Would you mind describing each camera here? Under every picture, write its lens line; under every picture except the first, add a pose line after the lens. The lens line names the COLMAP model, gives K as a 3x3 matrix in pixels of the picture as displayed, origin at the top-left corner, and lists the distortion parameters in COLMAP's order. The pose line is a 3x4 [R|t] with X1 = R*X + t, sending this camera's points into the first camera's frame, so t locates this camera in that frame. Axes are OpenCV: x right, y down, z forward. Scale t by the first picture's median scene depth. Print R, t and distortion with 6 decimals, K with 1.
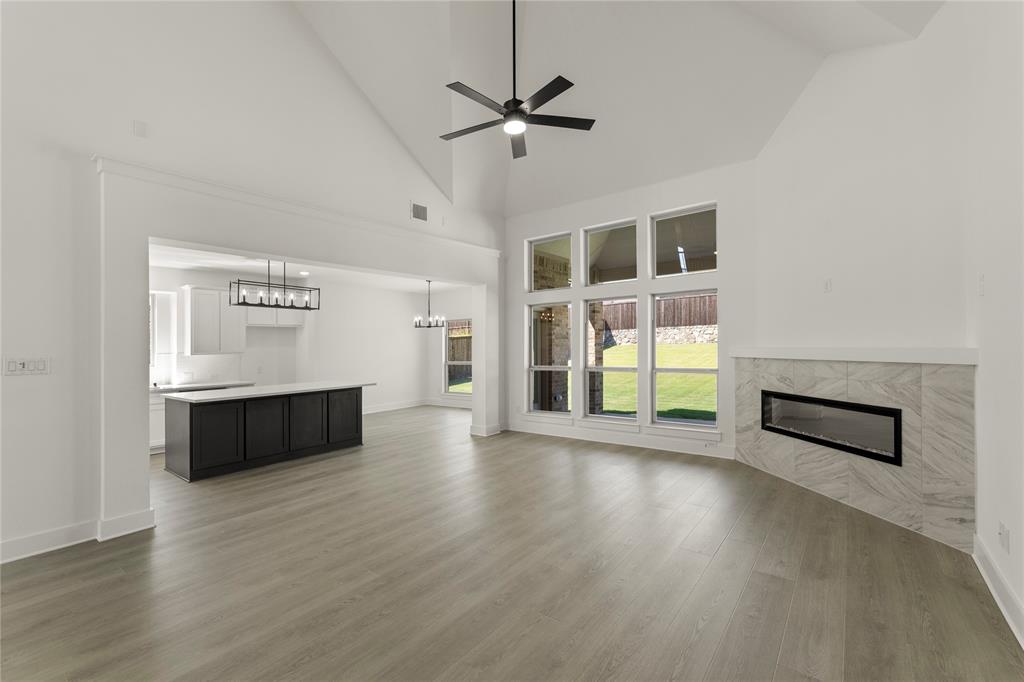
lens RADIAL K [[439.3, 0, 514.9], [0, 439.3, 334.3], [0, 0, 1]] dist [0.003451, 0.000159]
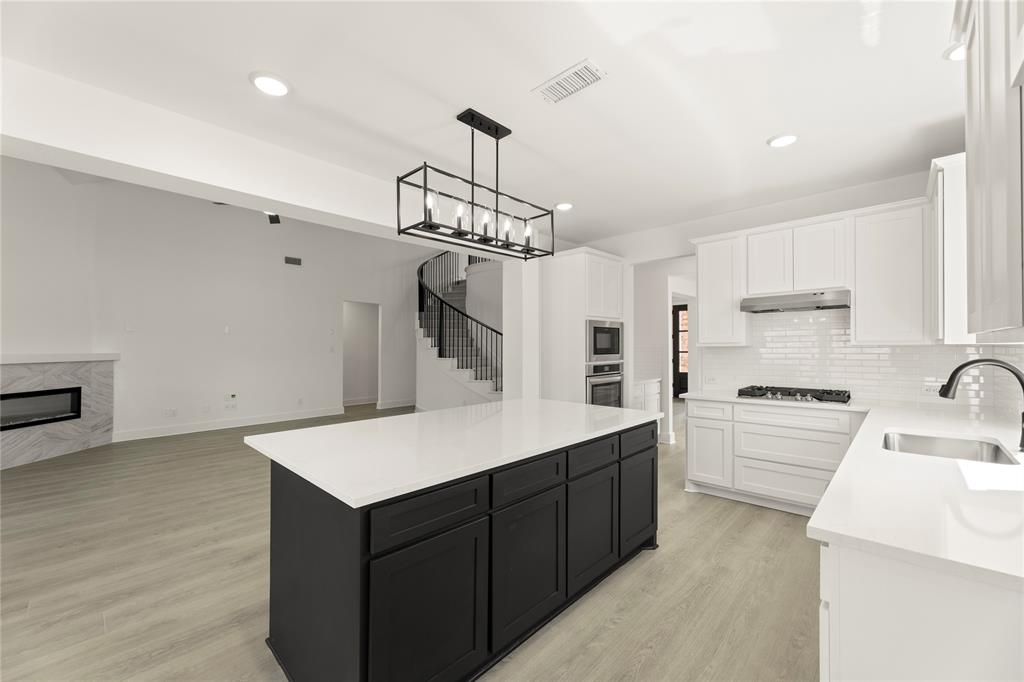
lens RADIAL K [[411.0, 0, 513.3], [0, 411.0, 348.7], [0, 0, 1]] dist [-0.000400, 0.000166]
pose [[-0.993778, 0.032533, 0.106524, -0.643960], [0.029730, 0.999171, -0.027800, 0.065120], [-0.107341, -0.024460, -0.993921, 1.455094]]
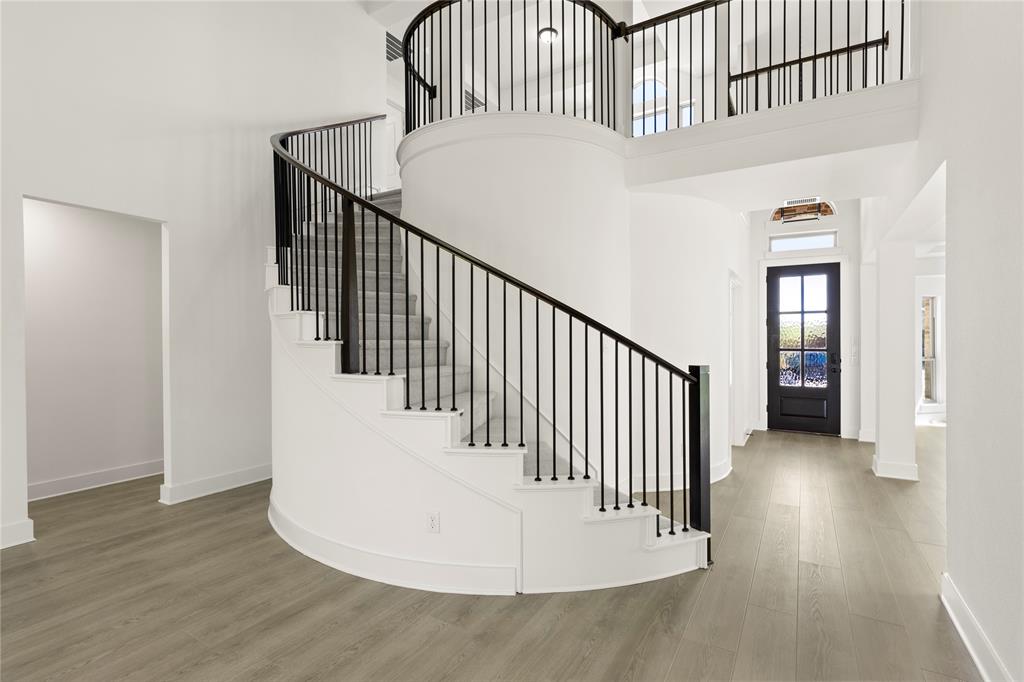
lens RADIAL K [[484.9, 0, 527.3], [0, 484.9, 339.7], [0, 0, 1]] dist [0.001240, 0.000006]
pose [[-0.990199, 0.024183, -0.137554, -0.378579], [0.026723, 0.999504, -0.016647, 0.026945], [0.137084, -0.020159, -0.990354, 0.666839]]
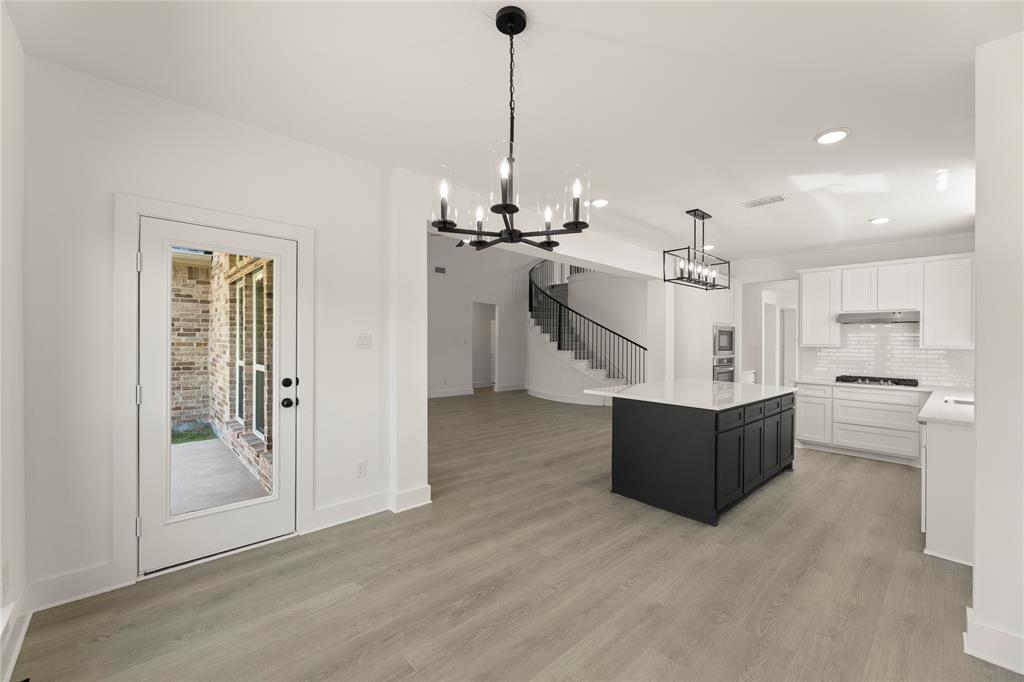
lens RADIAL K [[414.2, 0, 514.5], [0, 414.2, 341.6], [0, 0, 1]] dist [0.000669, 0.000167]
pose [[-0.986293, 0.010545, 0.164665, -0.355621], [0.005428, 0.999489, -0.031493, 0.066923], [-0.164913, -0.030167, -0.985847, 1.832300]]
